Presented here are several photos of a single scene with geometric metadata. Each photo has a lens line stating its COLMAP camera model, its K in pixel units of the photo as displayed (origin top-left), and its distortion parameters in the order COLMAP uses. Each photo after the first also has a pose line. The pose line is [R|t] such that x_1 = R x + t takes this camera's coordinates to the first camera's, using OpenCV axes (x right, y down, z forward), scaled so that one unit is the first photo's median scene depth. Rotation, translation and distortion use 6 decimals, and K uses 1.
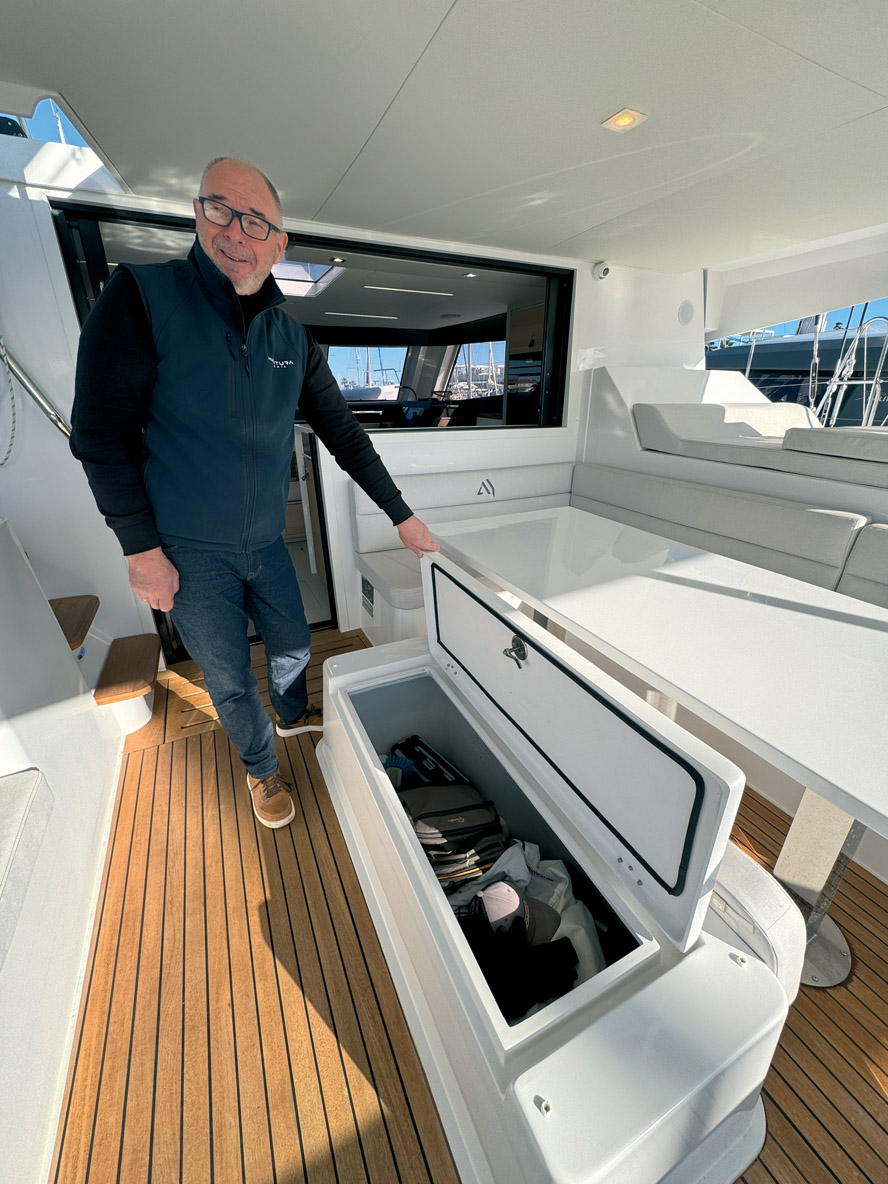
lens RADIAL K [[474.6, 0, 446.5], [0, 474.6, 593.1], [0, 0, 1]] dist [-0.000115, 0.000426]
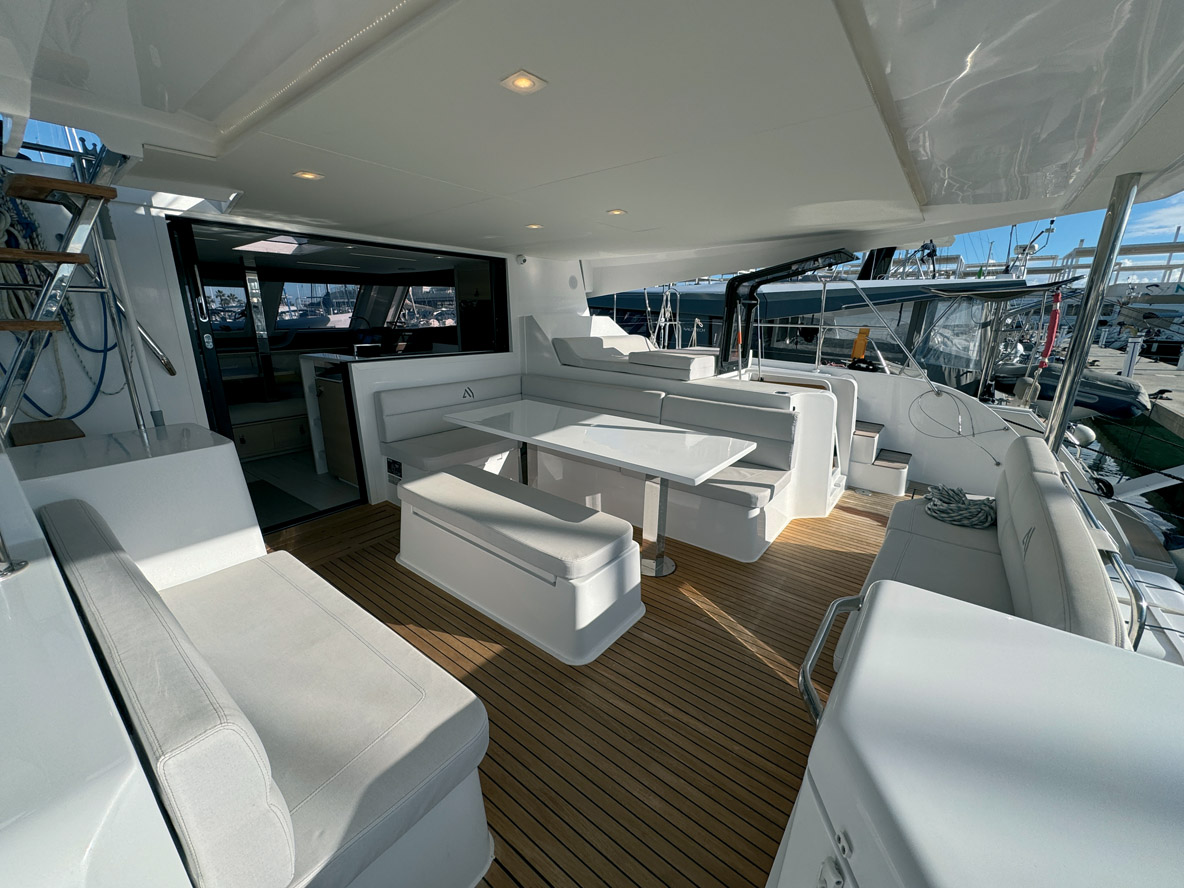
lens RADIAL K [[474.6, 0, 592.0], [0, 474.6, 444.0], [0, 0, 1]] dist [-0.000115, 0.000426]
pose [[0.900416, -0.103765, 0.422474, -0.199980], [0.156752, 0.983290, -0.092576, 0.126723], [-0.405808, 0.149581, 0.901635, -0.449215]]
